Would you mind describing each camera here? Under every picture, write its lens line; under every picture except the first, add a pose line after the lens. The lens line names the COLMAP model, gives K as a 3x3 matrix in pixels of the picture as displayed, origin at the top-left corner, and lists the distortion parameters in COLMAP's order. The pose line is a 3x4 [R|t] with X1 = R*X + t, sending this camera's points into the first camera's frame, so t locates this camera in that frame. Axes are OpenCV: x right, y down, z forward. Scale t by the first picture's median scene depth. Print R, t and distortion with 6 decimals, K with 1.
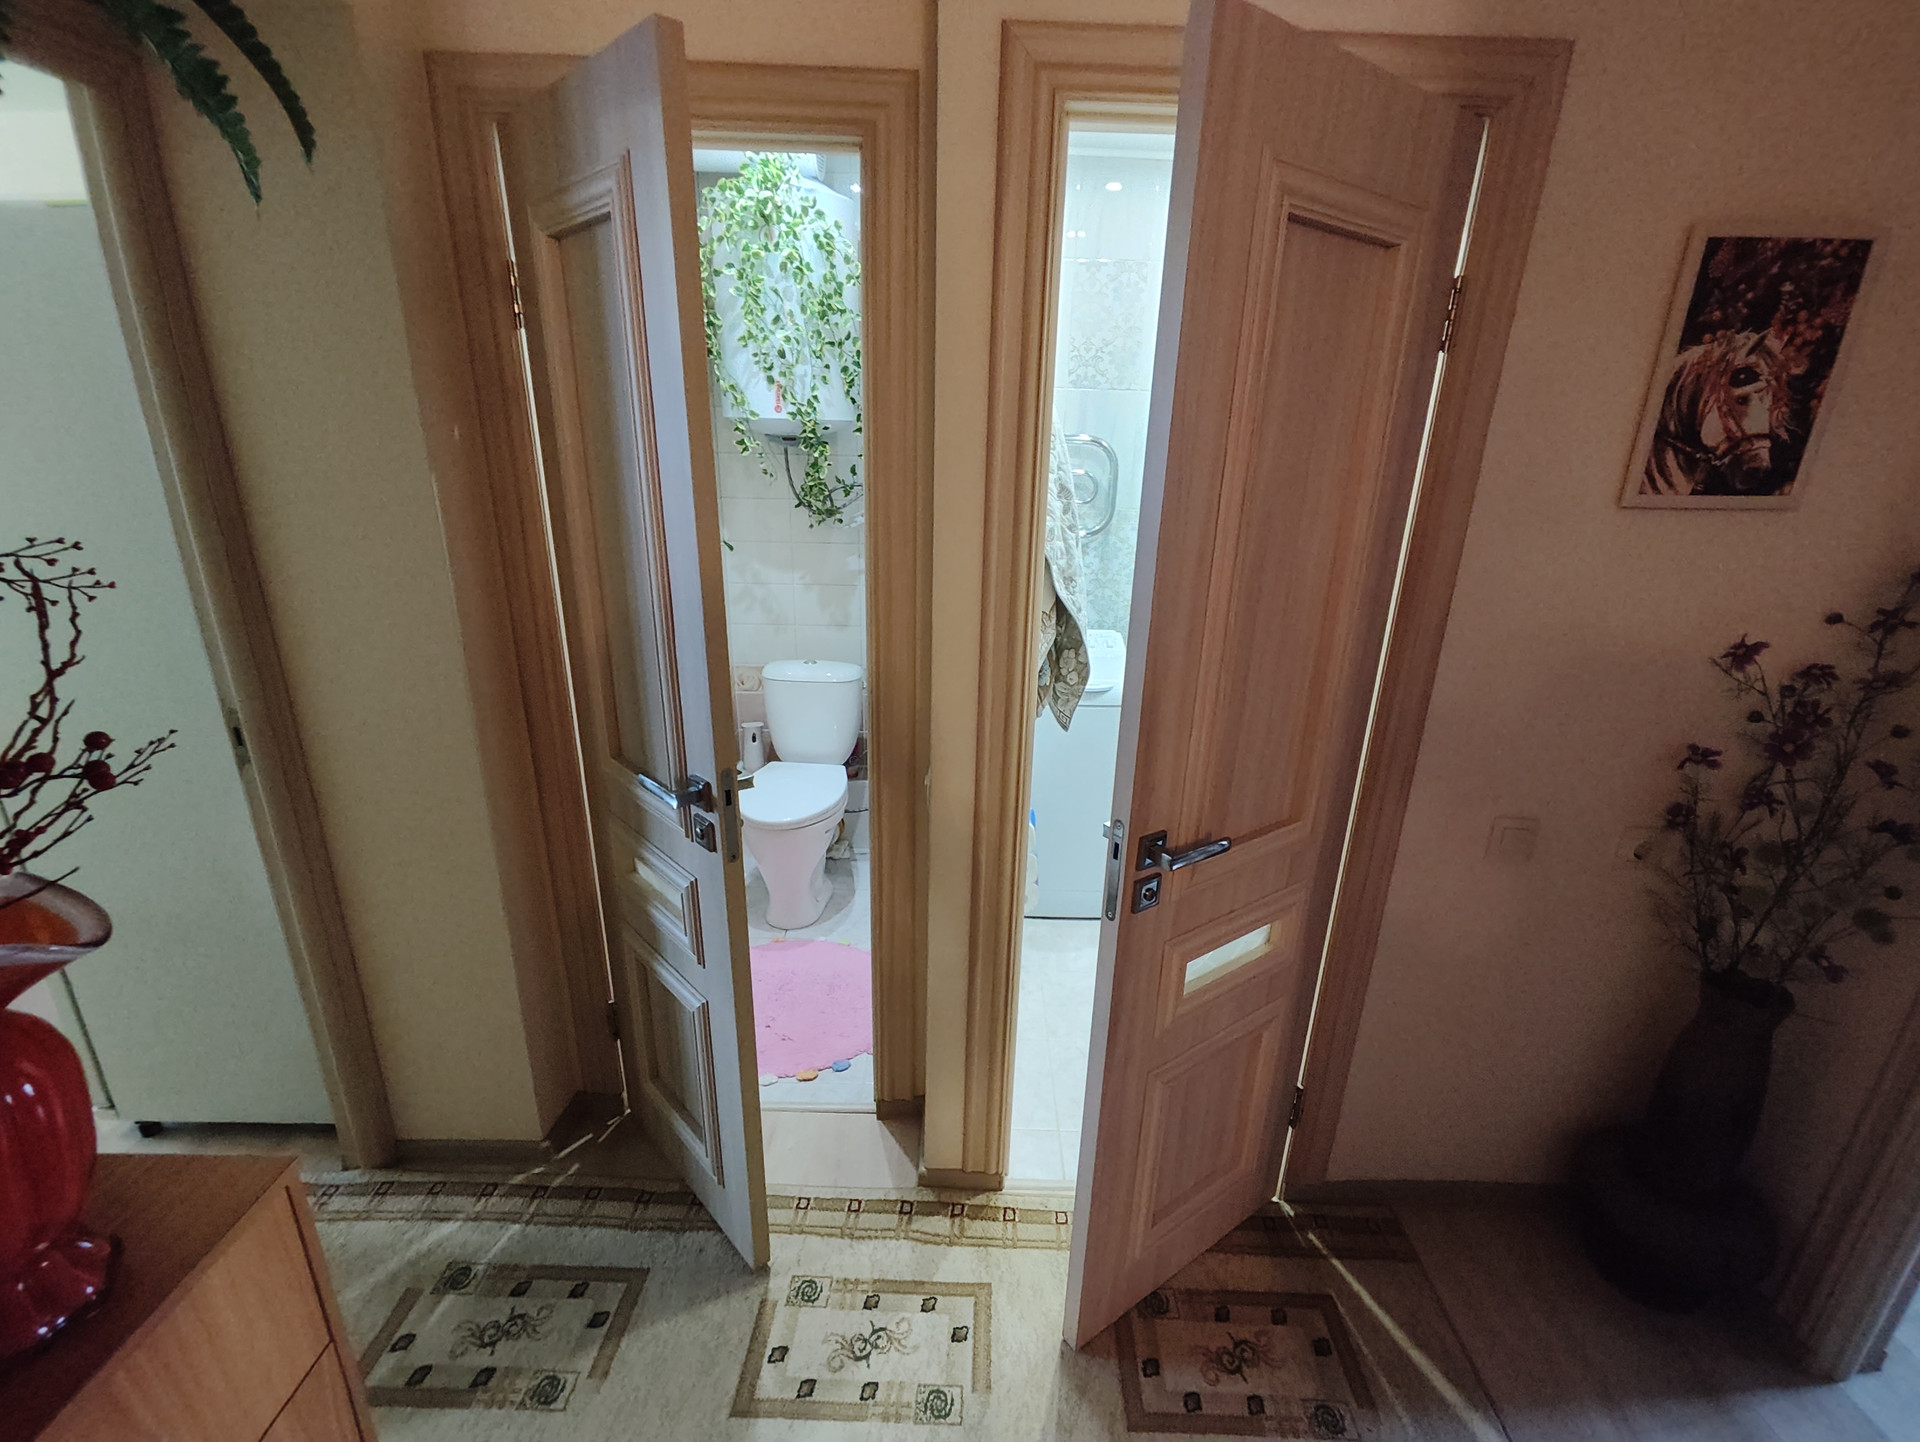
lens RADIAL K [[876.0, 0, 970.5], [0, 876.0, 752.1], [0, 0, 1]] dist [-0.000567, 0.003729]
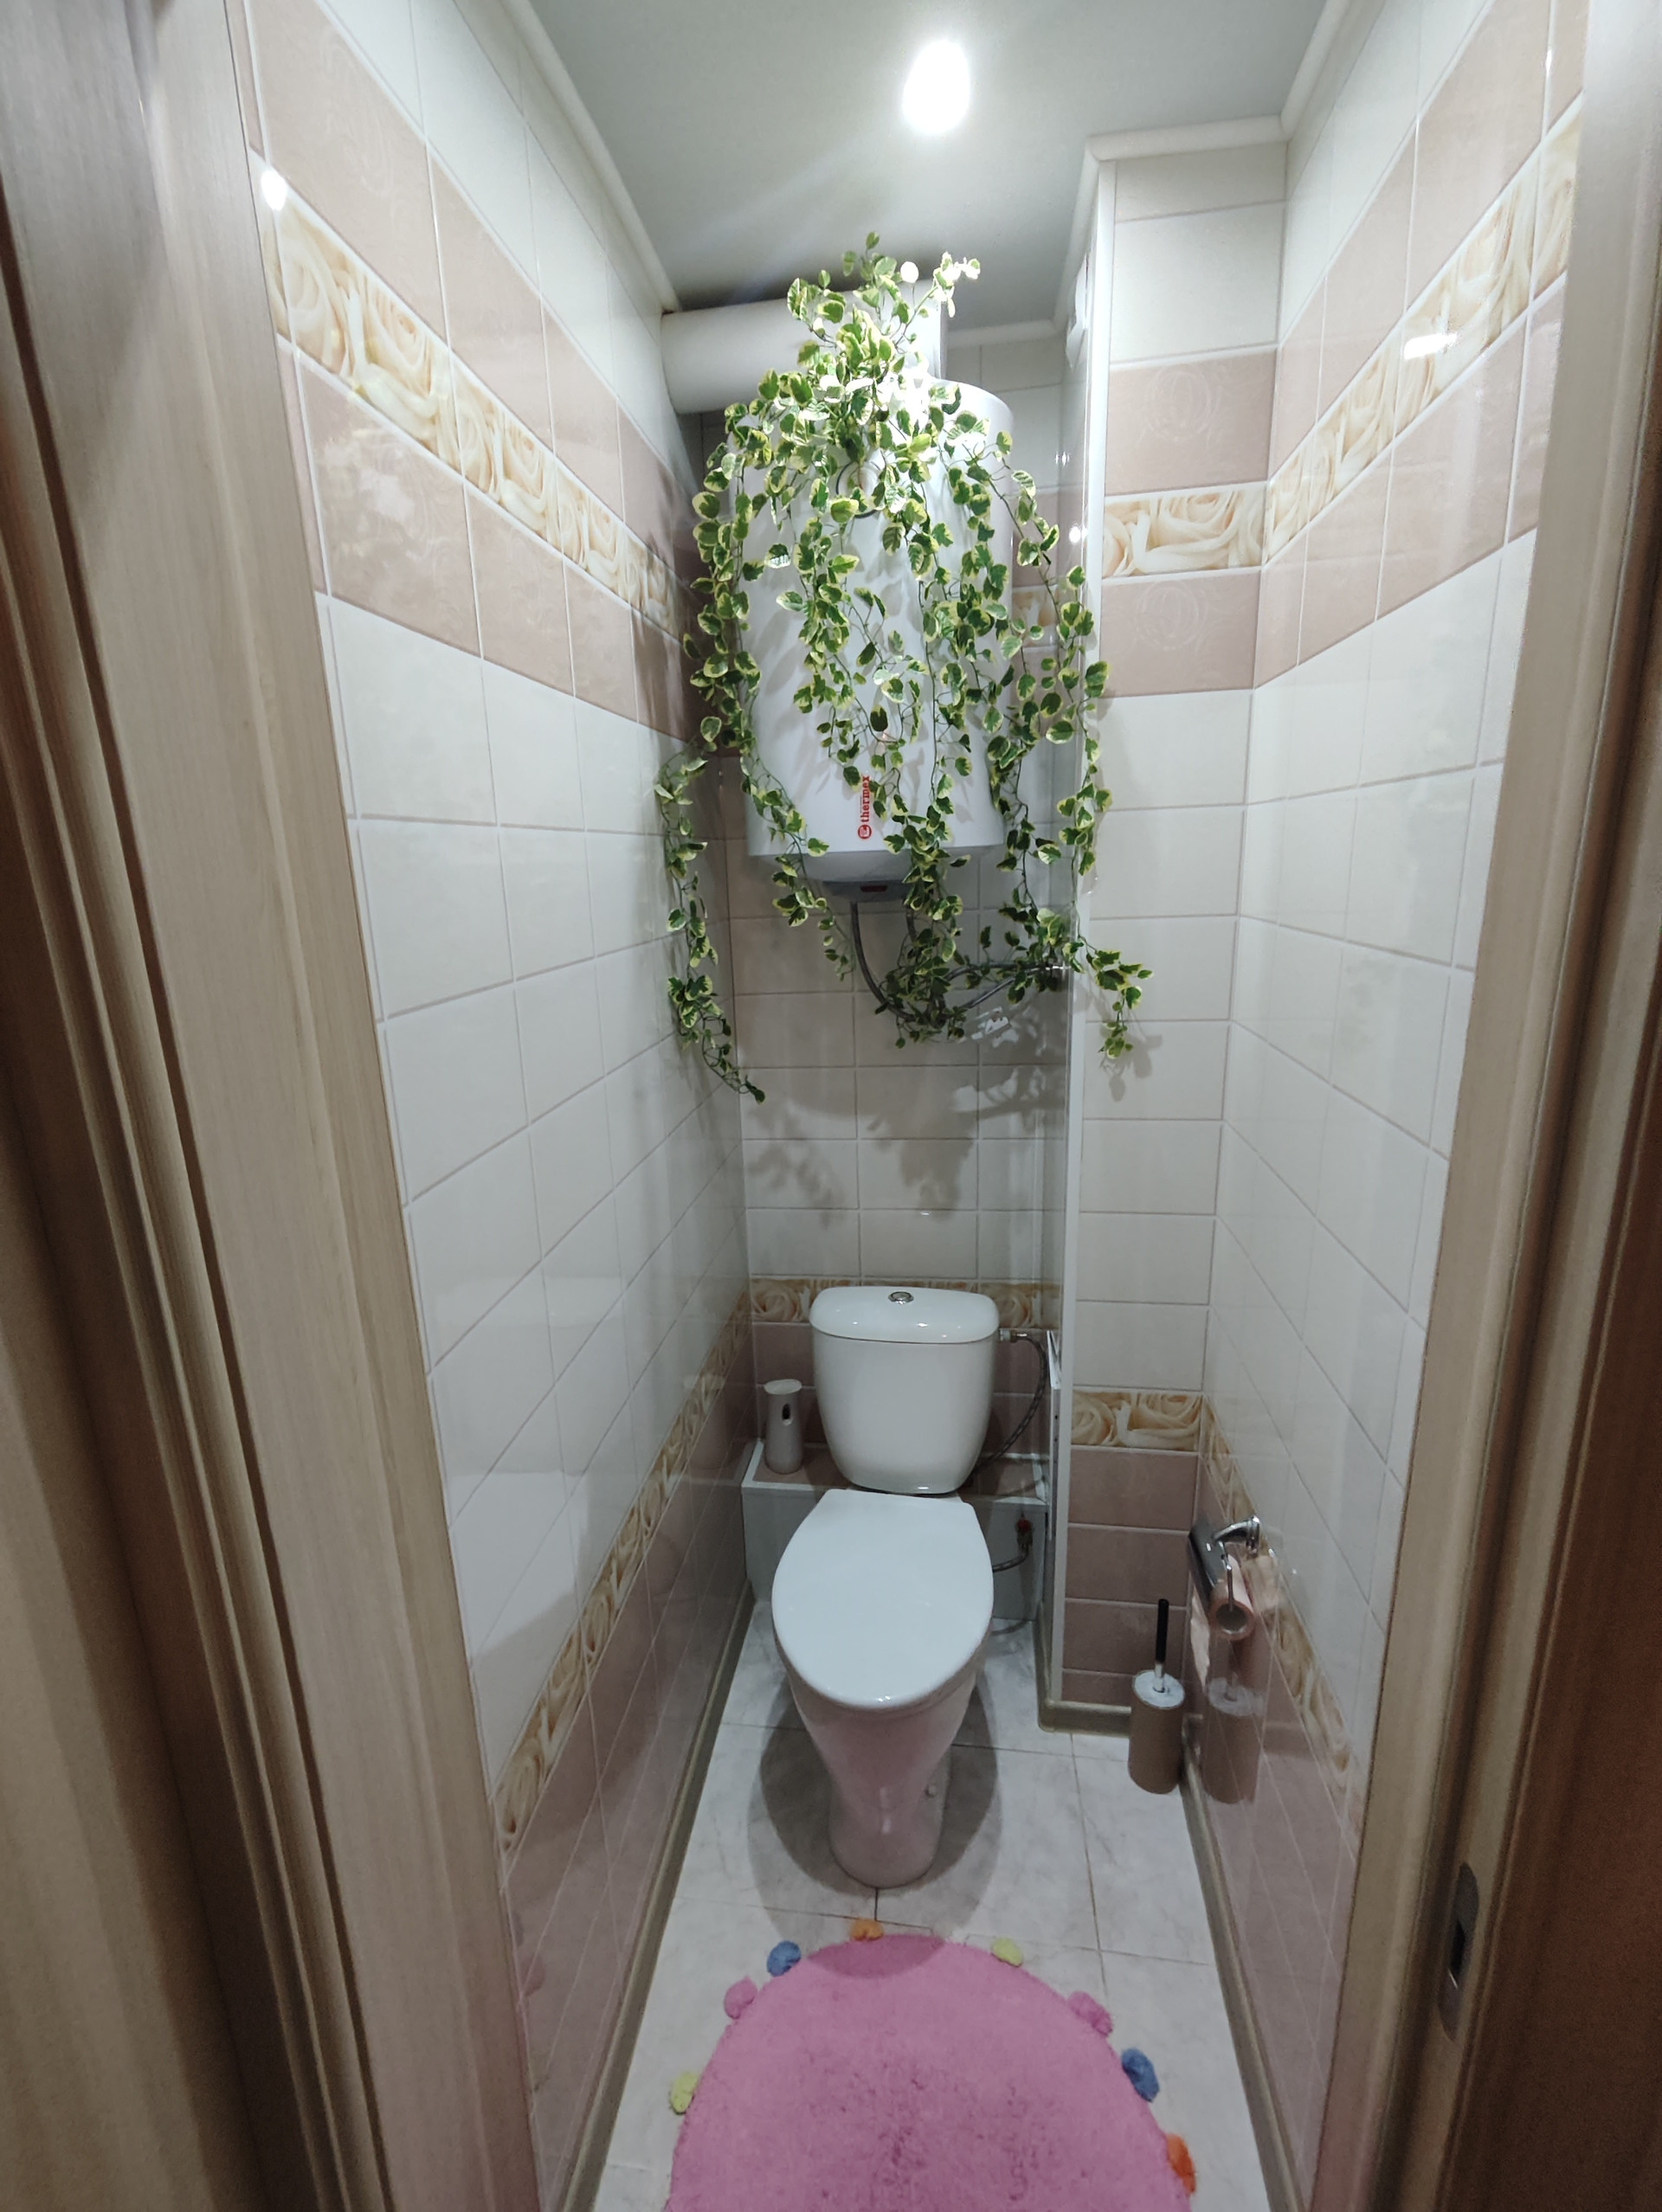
lens RADIAL K [[1009.3, 0, 780.5], [0, 1009.3, 1125.7], [0, 0, 1]] dist [-0.000567, 0.003729]
pose [[0.983882, -0.022420, -0.177408, -0.174362], [0.005388, 0.995375, -0.095911, -0.178284], [0.178738, 0.093409, 0.979453, 0.464287]]
